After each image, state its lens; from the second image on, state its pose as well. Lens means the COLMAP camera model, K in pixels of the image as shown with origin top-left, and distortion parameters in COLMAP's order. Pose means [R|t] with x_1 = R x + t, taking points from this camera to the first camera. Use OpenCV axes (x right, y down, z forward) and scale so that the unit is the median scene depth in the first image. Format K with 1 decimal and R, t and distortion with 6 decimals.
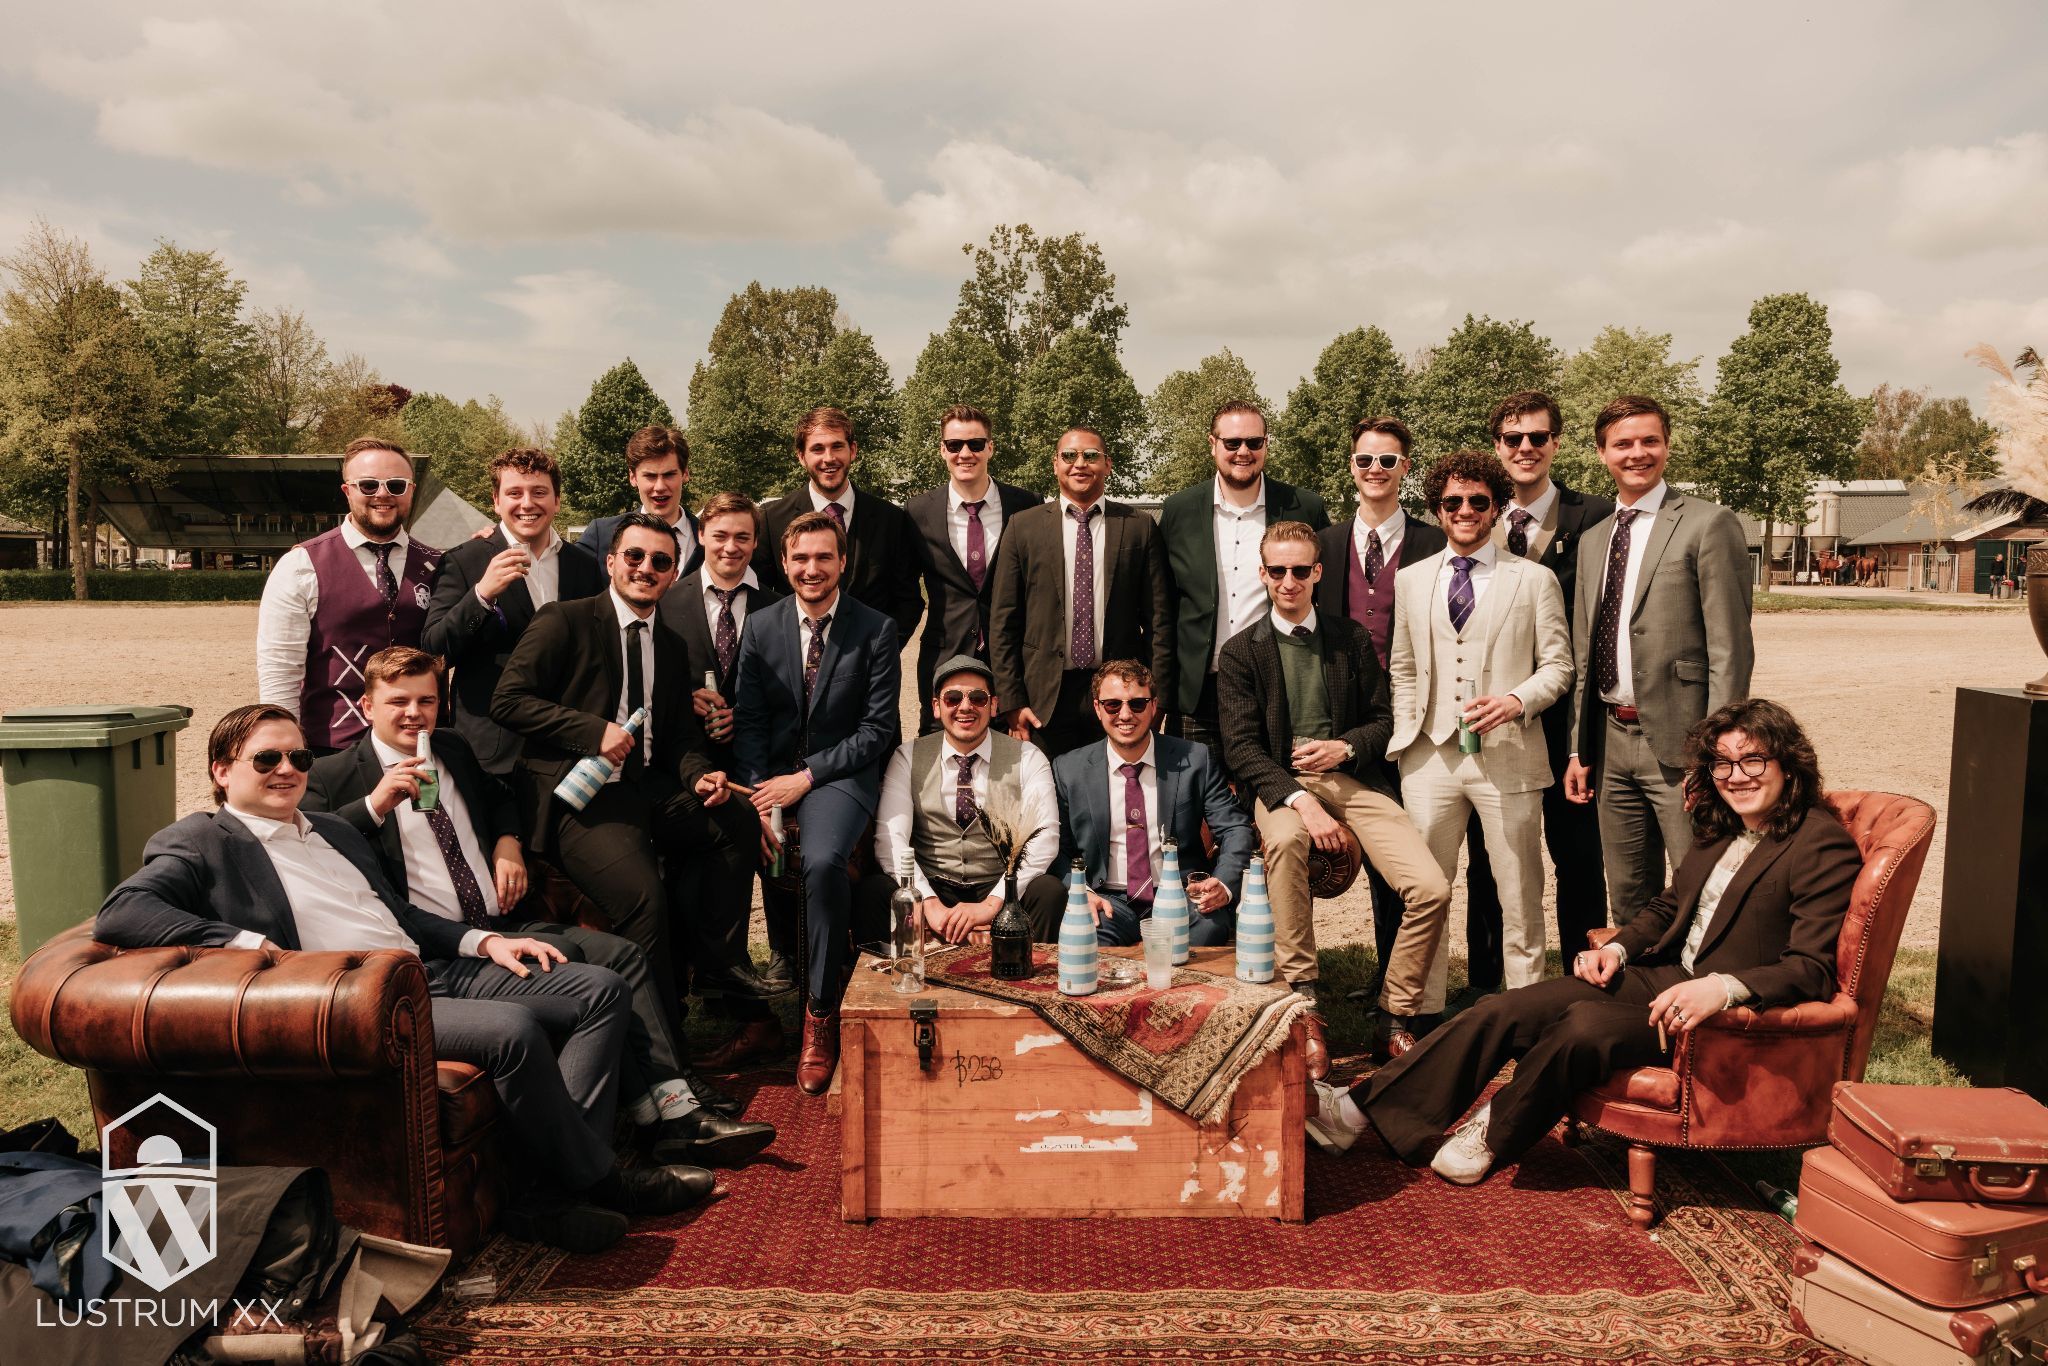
lens RADIAL K [[1611.9, 0, 1021.8], [0, 1611.9, 685.2], [0, 0, 1]] dist [0.008503, 0.002764]
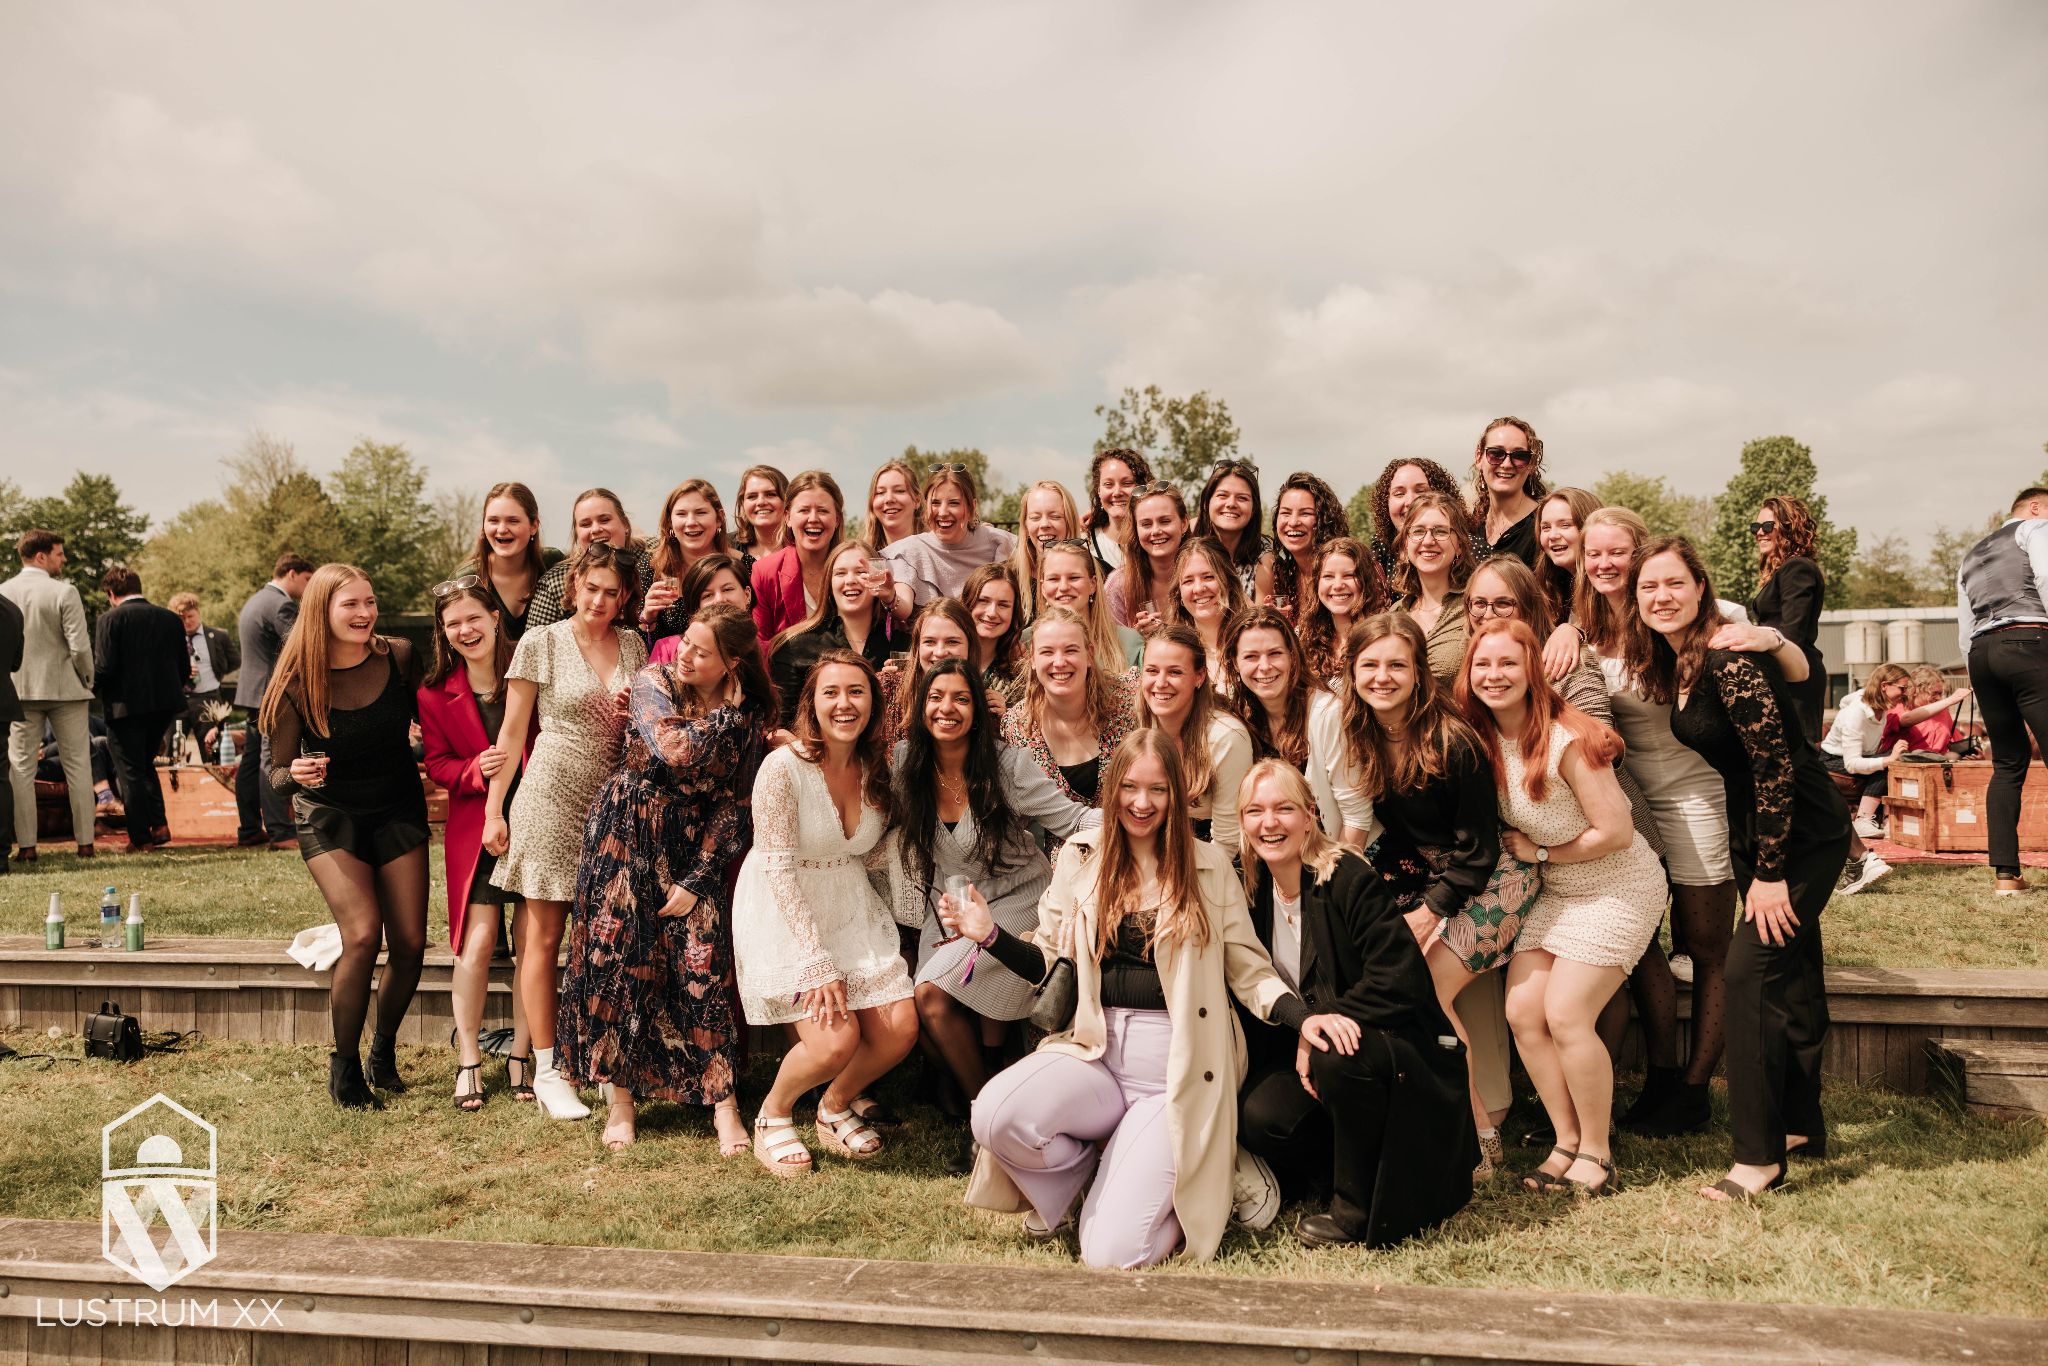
lens RADIAL K [[1611.9, 0, 1021.8], [0, 1611.9, 685.2], [0, 0, 1]] dist [0.008503, 0.002764]
pose [[0.991623, -0.013527, -0.128457, 0.097162], [0.001892, 0.995916, -0.090270, 0.015854], [0.129153, 0.089271, 0.987598, -0.093799]]
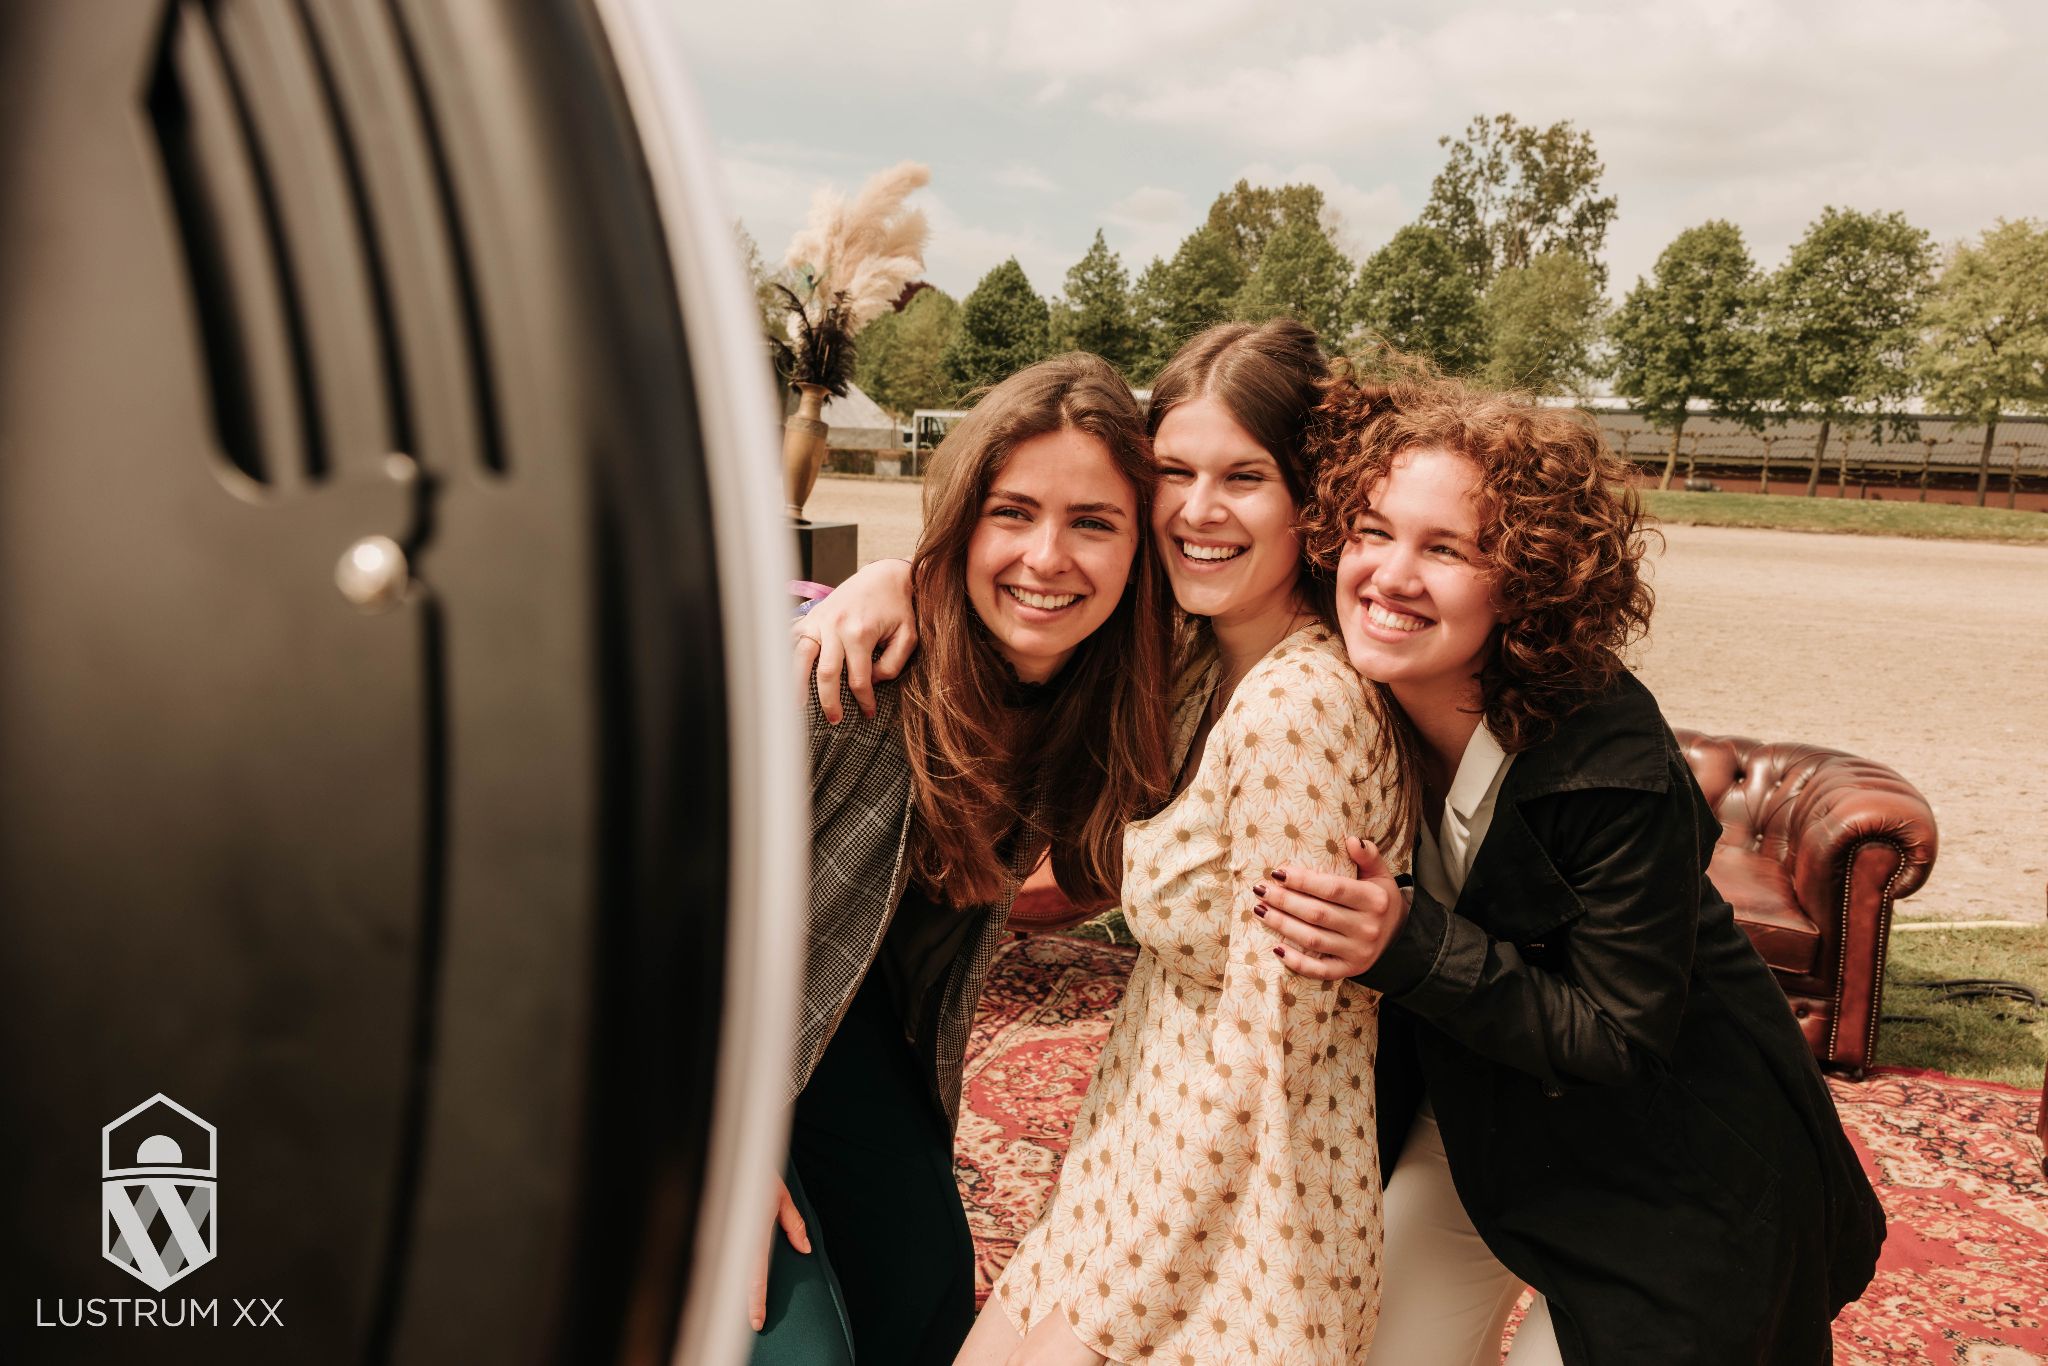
lens RADIAL K [[1581.9, 0, 1024.0], [0, 1581.9, 683.0], [0, 0, 1]] dist [0.007833, 0.002180]
pose [[0.937050, 0.088938, -0.337680, 0.157043], [-0.067263, 0.994884, 0.075381, 0.001512], [0.342656, -0.047923, 0.938238, -0.007806]]
